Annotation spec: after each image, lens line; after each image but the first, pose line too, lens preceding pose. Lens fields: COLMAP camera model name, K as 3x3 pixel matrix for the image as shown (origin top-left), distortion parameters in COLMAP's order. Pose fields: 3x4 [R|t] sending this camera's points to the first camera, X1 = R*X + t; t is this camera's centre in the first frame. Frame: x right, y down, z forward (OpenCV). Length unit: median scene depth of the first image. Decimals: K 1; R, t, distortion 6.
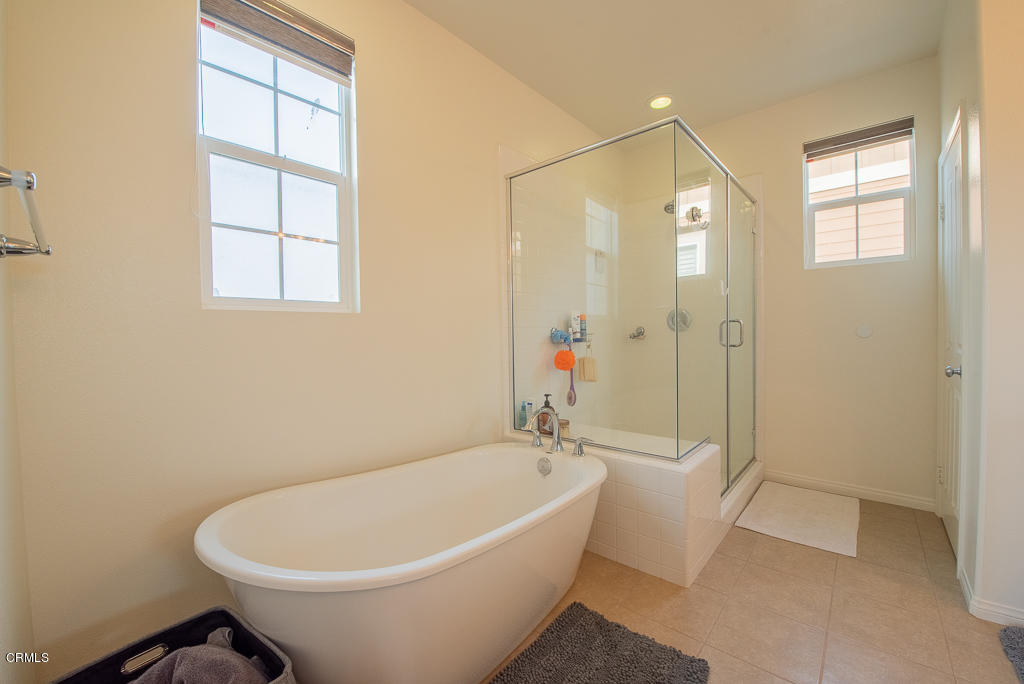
lens RADIAL K [[404.3, 0, 512.0], [0, 404.3, 342.0], [0, 0, 1]] dist [0.001291, 0.000056]
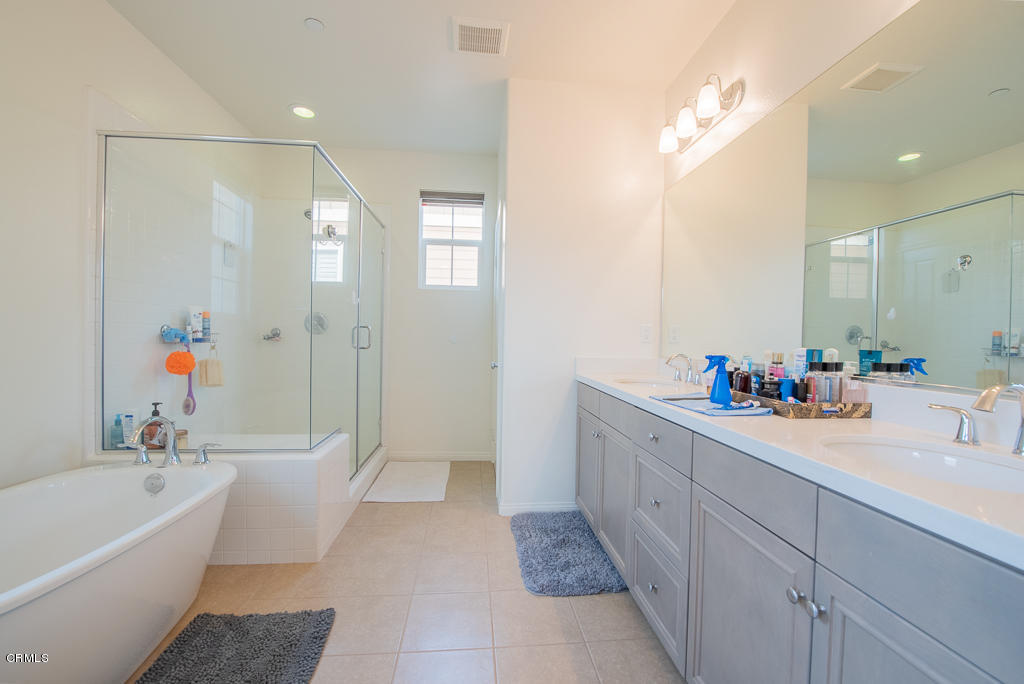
lens RADIAL K [[407.4, 0, 519.4], [0, 407.4, 342.8], [0, 0, 1]] dist [-0.030695, 0.000024]
pose [[0.659390, 0.017227, 0.751604, -0.033509], [-0.013001, 0.999849, -0.011511, 0.002070], [-0.751689, -0.002182, 0.659514, -0.110666]]
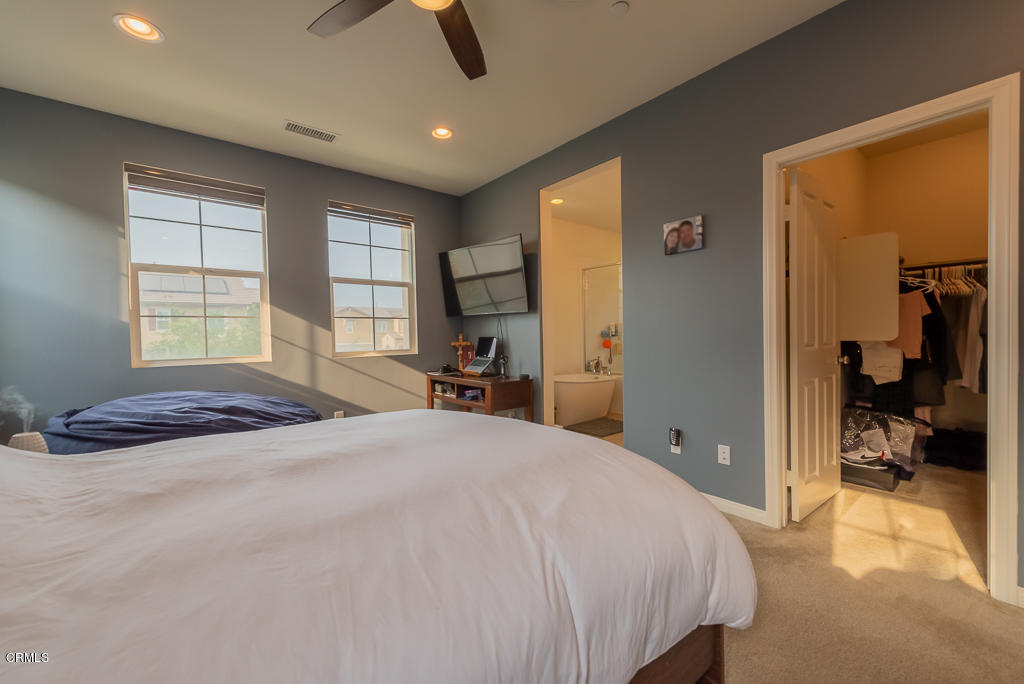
lens RADIAL K [[395.7, 0, 514.0], [0, 395.7, 345.4], [0, 0, 1]] dist [0.001516, 0.000222]
pose [[0.988385, 0.009389, -0.151682, -0.051928], [-0.007525, 0.999889, 0.012858, 0.027551], [0.151785, -0.011568, 0.988346, -1.305864]]
